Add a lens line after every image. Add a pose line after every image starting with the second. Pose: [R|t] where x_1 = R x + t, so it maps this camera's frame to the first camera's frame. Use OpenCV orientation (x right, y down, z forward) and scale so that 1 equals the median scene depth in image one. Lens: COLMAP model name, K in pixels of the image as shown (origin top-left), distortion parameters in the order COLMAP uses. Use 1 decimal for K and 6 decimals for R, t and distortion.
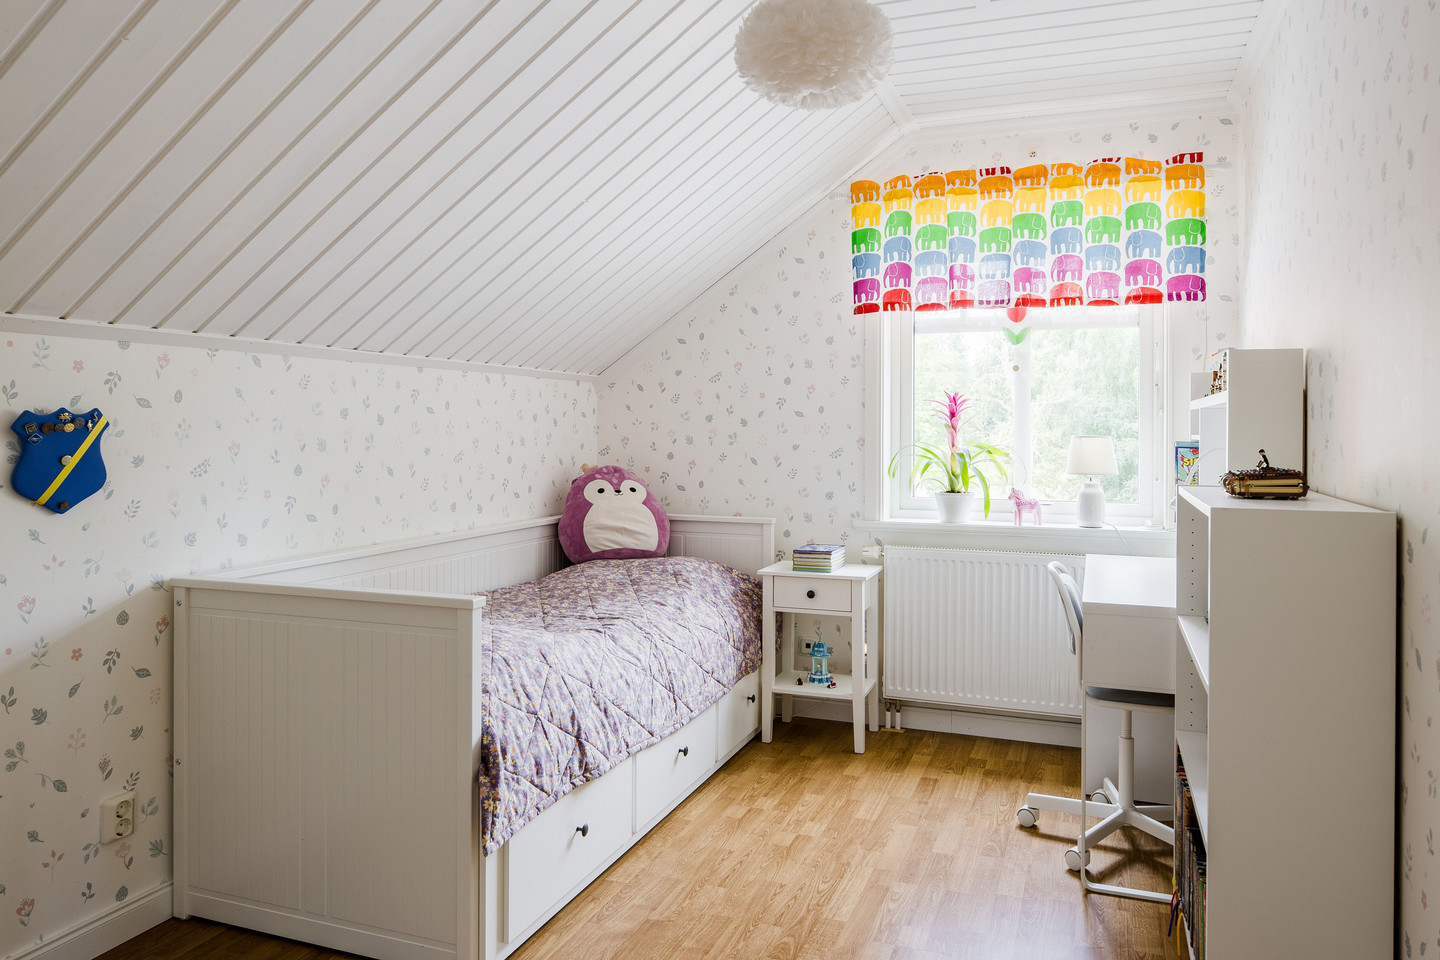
lens RADIAL K [[975.0, 0, 719.9], [0, 975.0, 475.0], [0, 0, 1]] dist [-0.003812, 0.004499]
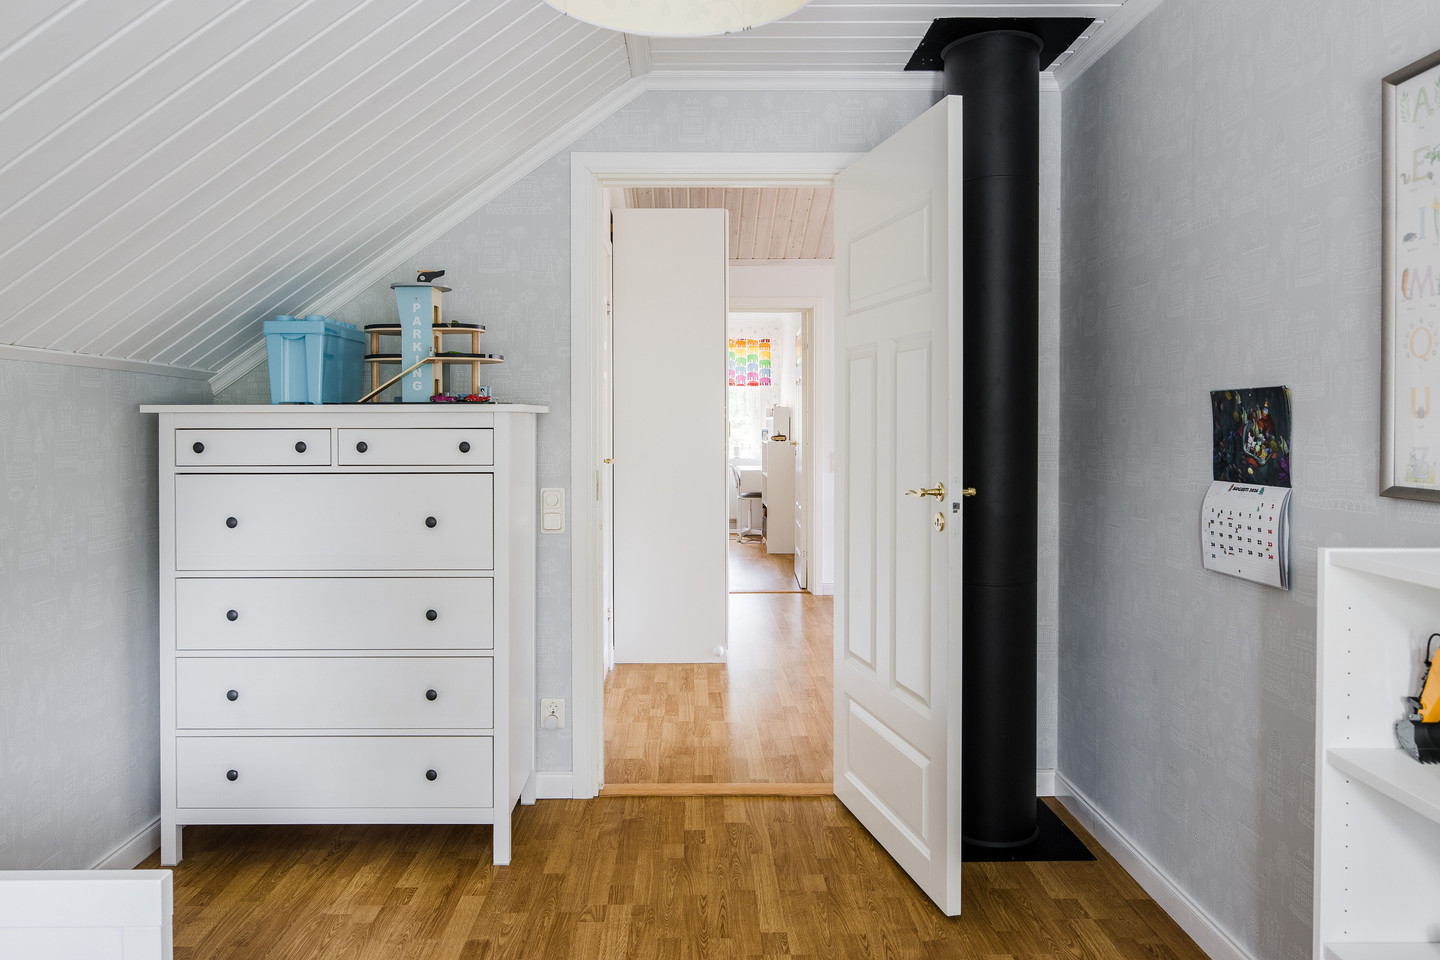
lens RADIAL K [[975.0, 0, 718.0], [0, 975.0, 475.1], [0, 0, 1]] dist [-0.003812, 0.004499]
pose [[0.925984, -0.007345, 0.377492, -0.869608], [0.003963, 0.999945, 0.009734, 0.082627], [-0.377543, -0.007517, 0.925962, -1.896106]]
